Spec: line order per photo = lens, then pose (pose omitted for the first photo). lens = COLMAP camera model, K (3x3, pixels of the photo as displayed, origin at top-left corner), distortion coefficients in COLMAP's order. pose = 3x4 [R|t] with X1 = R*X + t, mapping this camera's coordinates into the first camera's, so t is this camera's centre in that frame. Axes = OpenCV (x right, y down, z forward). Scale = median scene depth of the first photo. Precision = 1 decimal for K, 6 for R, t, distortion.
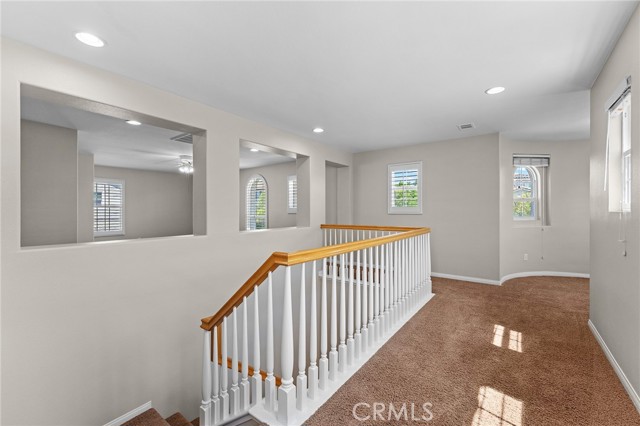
lens RADIAL K [[275.2, 0, 316.0], [0, 275.2, 210.6], [0, 0, 1]] dist [0.007901, -0.002769]
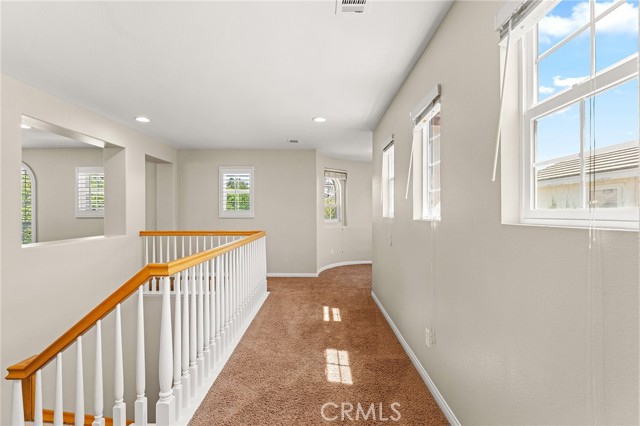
lens RADIAL K [[295.6, 0, 322.0], [0, 295.6, 213.7], [0, 0, 1]] dist [0.001135, -0.000378]
pose [[0.806399, 0.001405, 0.591371, -0.098956], [-0.004339, 0.999984, 0.003541, -0.012071], [-0.591357, -0.005421, 0.806392, -0.064616]]
